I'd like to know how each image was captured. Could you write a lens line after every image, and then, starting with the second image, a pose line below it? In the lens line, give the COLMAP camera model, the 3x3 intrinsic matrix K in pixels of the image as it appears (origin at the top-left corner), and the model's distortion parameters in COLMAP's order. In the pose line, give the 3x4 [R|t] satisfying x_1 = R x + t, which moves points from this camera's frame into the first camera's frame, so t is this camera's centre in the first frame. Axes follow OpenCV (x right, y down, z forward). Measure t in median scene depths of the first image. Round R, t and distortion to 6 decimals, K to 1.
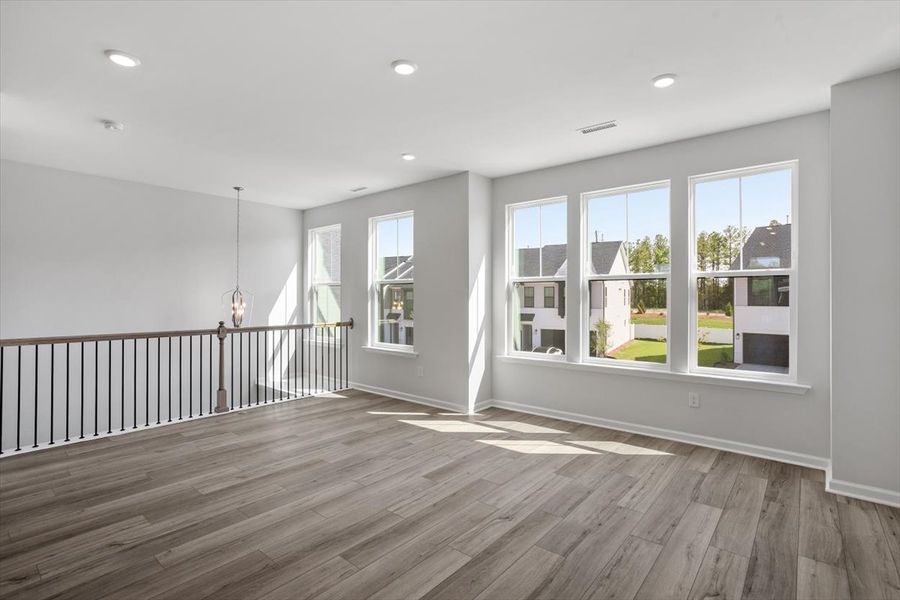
lens RADIAL K [[436.0, 0, 446.9], [0, 436.0, 293.5], [0, 0, 1]] dist [-0.025260, 0.005551]
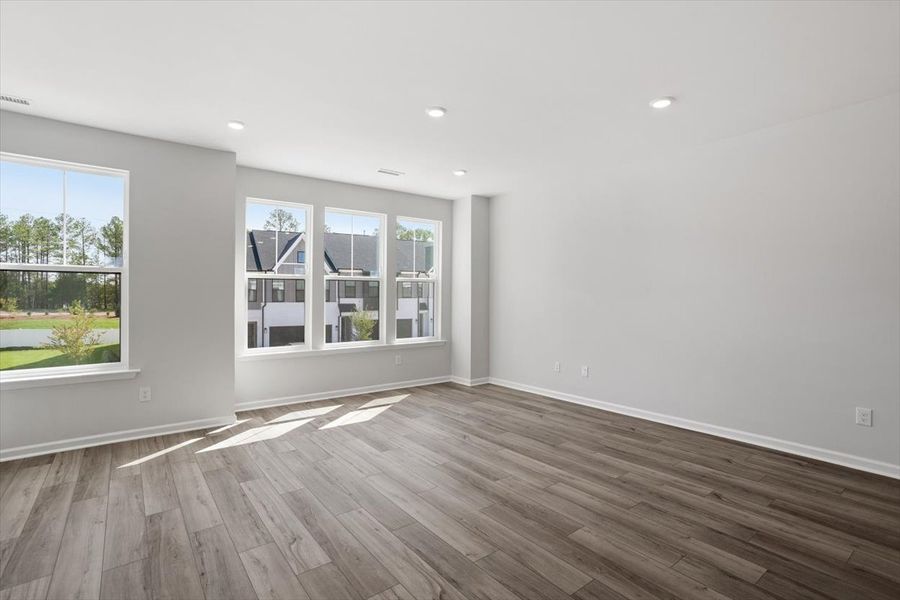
lens RADIAL K [[436.0, 0, 450.1], [0, 436.0, 297.5], [0, 0, 1]] dist [-0.025260, 0.005551]
pose [[0.213889, -0.006114, 0.976839, -0.991497], [-0.011160, 0.999900, 0.008702, 0.003832], [-0.976794, -0.012762, 0.213800, 0.514338]]
